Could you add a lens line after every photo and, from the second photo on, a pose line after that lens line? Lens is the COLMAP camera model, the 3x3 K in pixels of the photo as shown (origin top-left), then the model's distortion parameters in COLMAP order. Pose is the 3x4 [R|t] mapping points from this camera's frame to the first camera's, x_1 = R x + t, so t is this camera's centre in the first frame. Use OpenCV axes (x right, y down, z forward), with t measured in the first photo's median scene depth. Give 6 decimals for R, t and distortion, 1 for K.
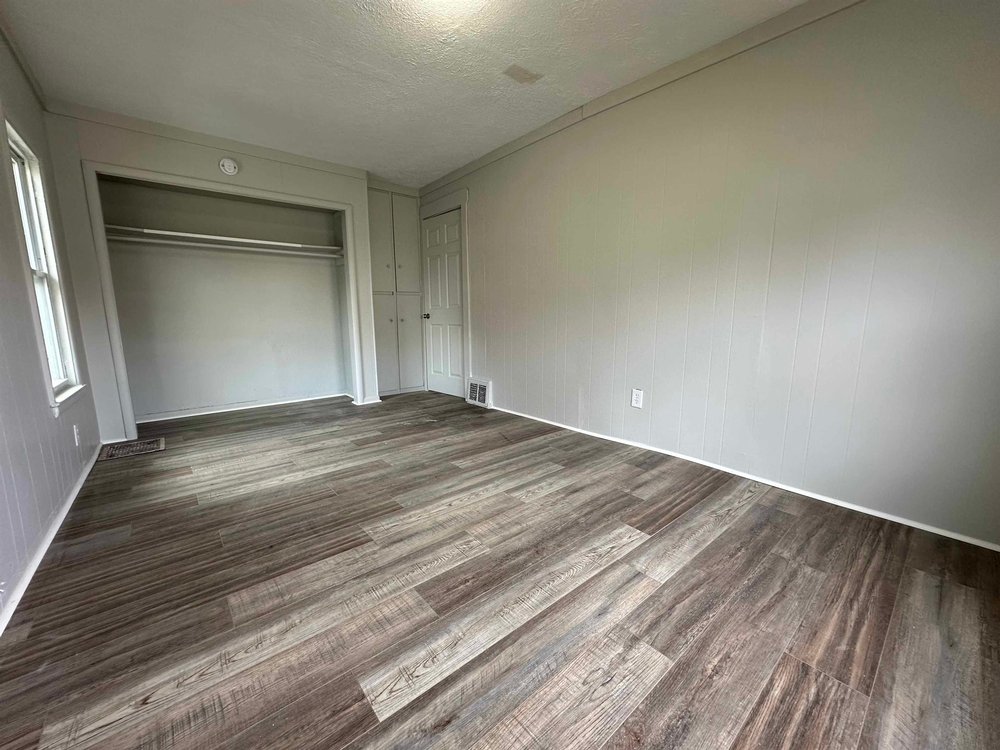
lens RADIAL K [[396.7, 0, 500.0], [0, 396.7, 375.0], [0, 0, 1]] dist [-0.002948, 0.000078]
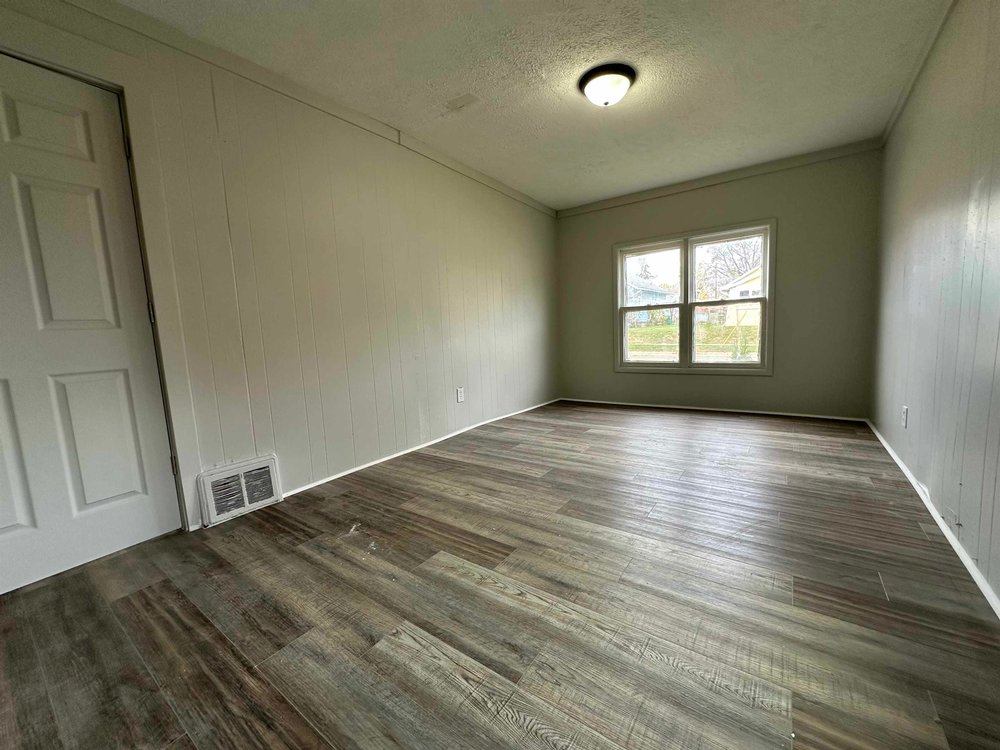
lens RADIAL K [[396.7, 0, 500.0], [0, 396.7, 375.0], [0, 0, 1]] dist [-0.002948, 0.000078]
pose [[-0.237843, -0.094385, 0.966707, -1.022221], [0.191920, 0.971079, 0.142030, -0.179274], [-0.952154, 0.219311, -0.212850, 1.247360]]
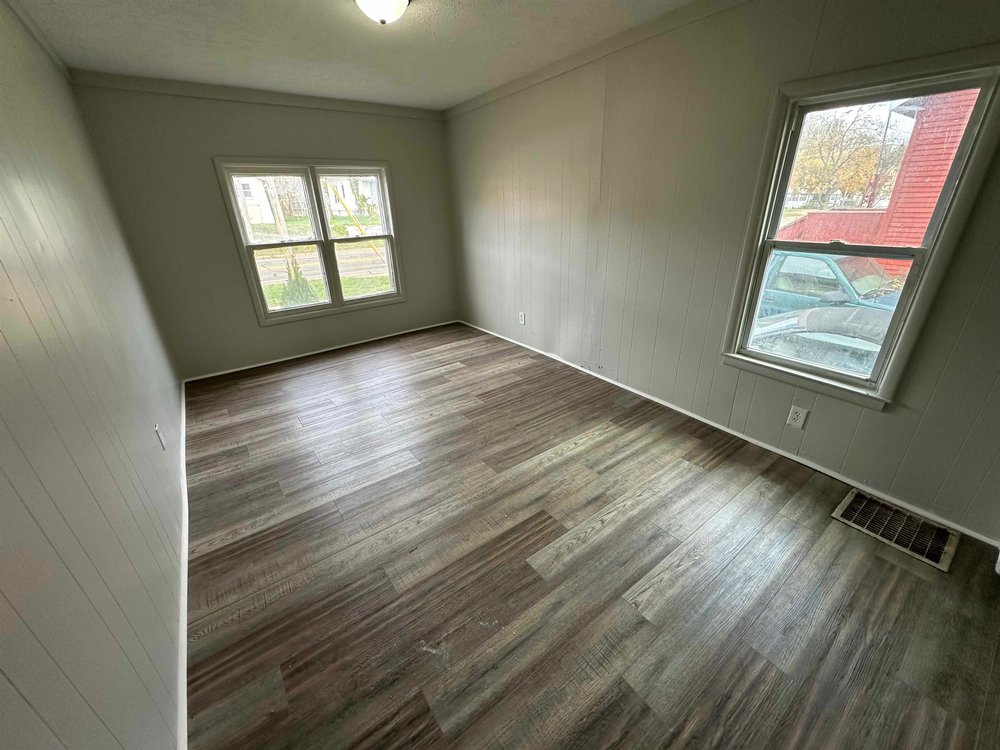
lens RADIAL K [[396.7, 0, 500.0], [0, 396.7, 375.0], [0, 0, 1]] dist [-0.002948, 0.000078]
pose [[-0.997340, 0.002618, 0.072847, -0.381020], [0.041243, 0.844286, 0.534304, -0.450385], [-0.060105, 0.535887, -0.842148, 1.672027]]
